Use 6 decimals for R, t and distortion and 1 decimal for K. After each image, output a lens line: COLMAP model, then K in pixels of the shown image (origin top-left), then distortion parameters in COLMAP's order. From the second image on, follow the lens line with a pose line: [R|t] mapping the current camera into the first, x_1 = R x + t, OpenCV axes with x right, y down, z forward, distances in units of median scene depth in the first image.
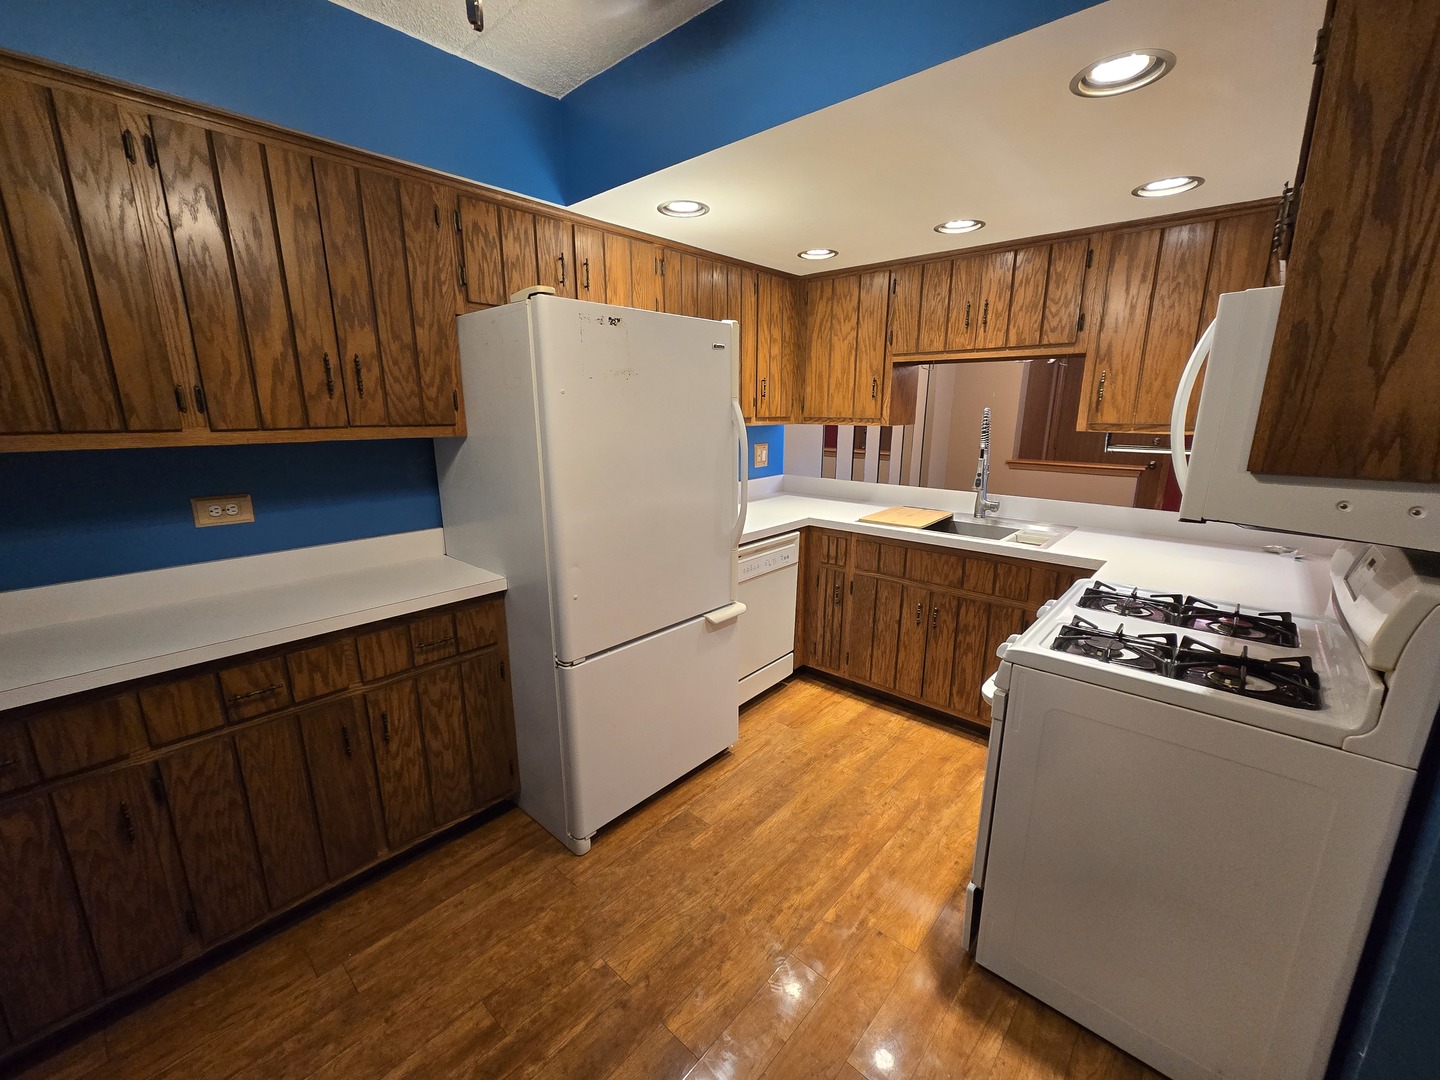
lens RADIAL K [[592.5, 0, 713.8], [0, 592.5, 547.1], [0, 0, 1]] dist [-0.003559, 0.004191]
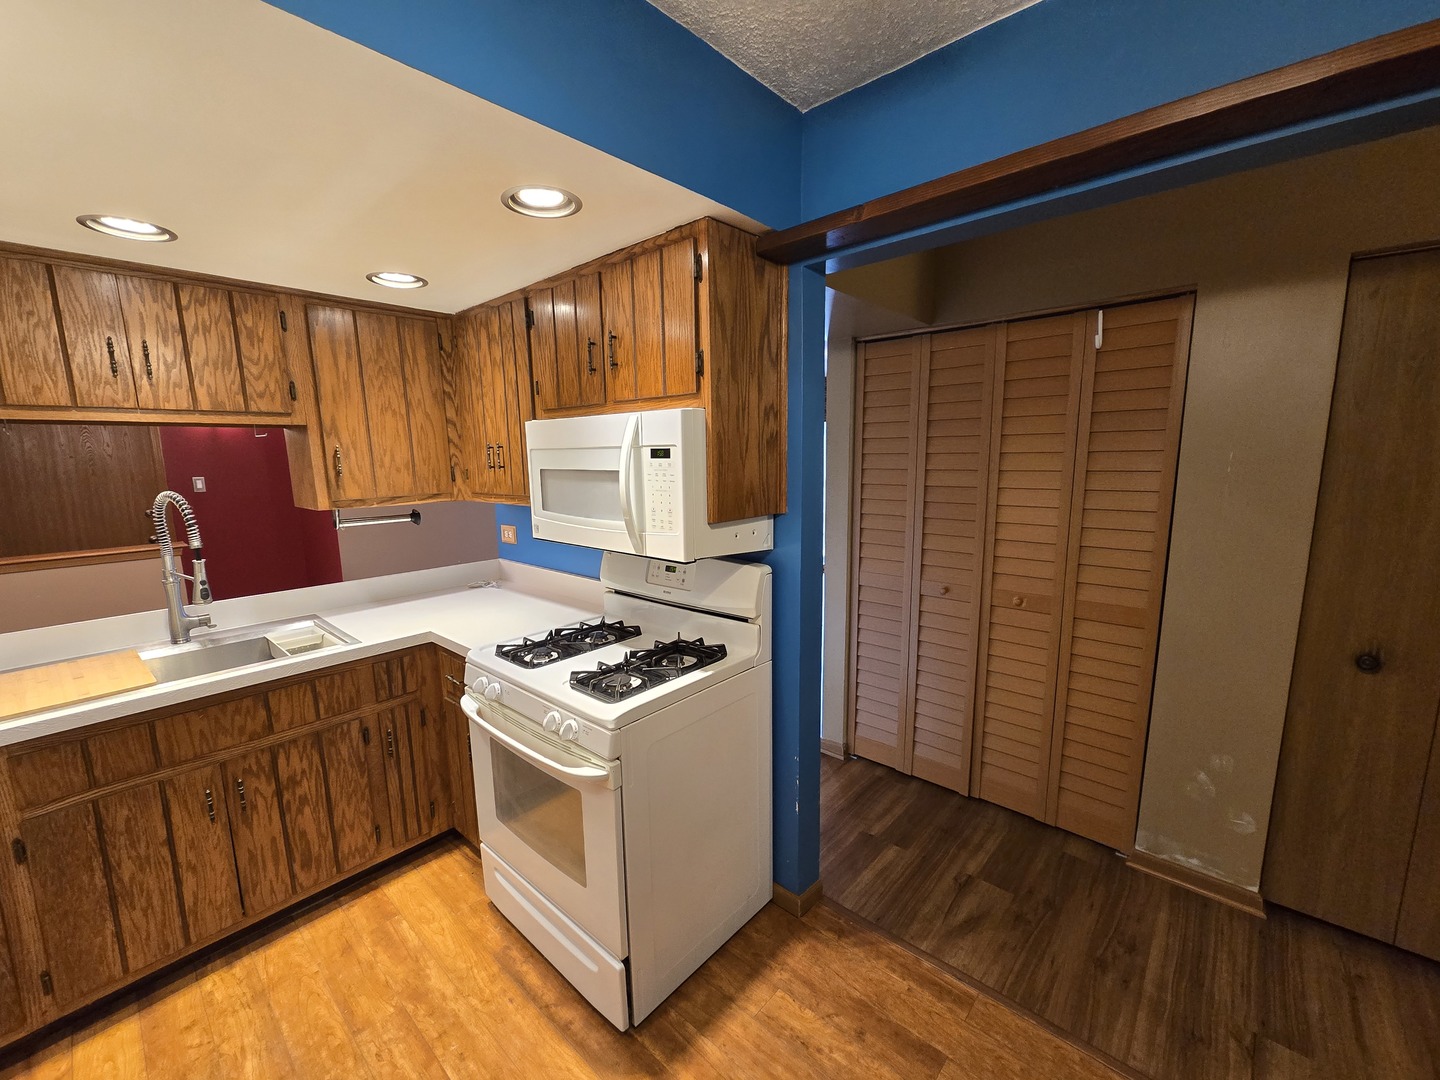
lens RADIAL K [[592.5, 0, 715.0], [0, 592.5, 542.1], [0, 0, 1]] dist [-0.003559, 0.004191]
pose [[0.001723, -0.154691, 0.987961, -0.277251], [0.246874, 0.957449, 0.149482, -0.136930], [-0.969046, 0.243644, 0.039839, 0.400467]]
